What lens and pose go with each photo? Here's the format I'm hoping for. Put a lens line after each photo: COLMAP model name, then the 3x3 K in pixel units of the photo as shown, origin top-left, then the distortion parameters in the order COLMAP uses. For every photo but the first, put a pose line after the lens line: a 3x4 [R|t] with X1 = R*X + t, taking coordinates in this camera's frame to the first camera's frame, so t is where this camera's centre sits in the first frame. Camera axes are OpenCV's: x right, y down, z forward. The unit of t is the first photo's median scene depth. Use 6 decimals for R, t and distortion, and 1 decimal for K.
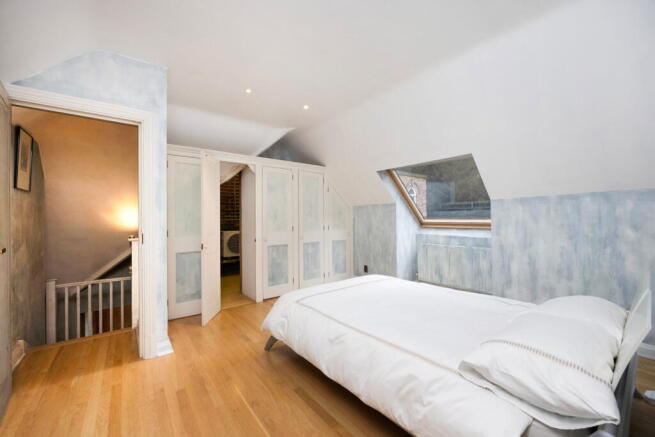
lens RADIAL K [[261.0, 0, 327.2], [0, 261.0, 214.7], [0, 0, 1]] dist [0.003249, -0.000007]
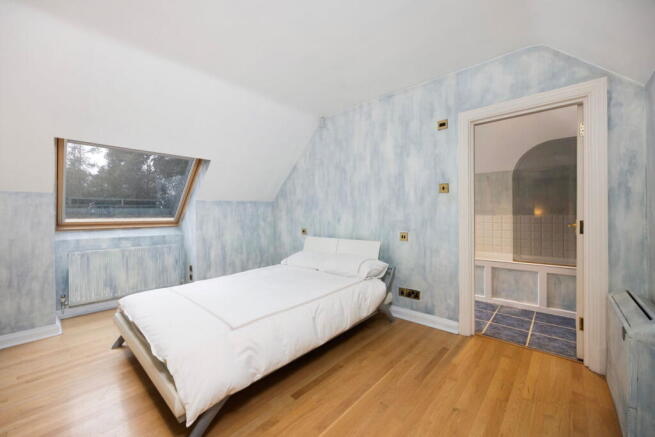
lens RADIAL K [[261.0, 0, 326.4], [0, 261.0, 218.6], [0, 0, 1]] dist [0.003249, -0.000007]
pose [[-0.161706, -0.006130, 0.986820, -0.660946], [-0.003370, 0.999978, 0.005659, 0.017007], [-0.986833, -0.002410, -0.161723, 0.656305]]
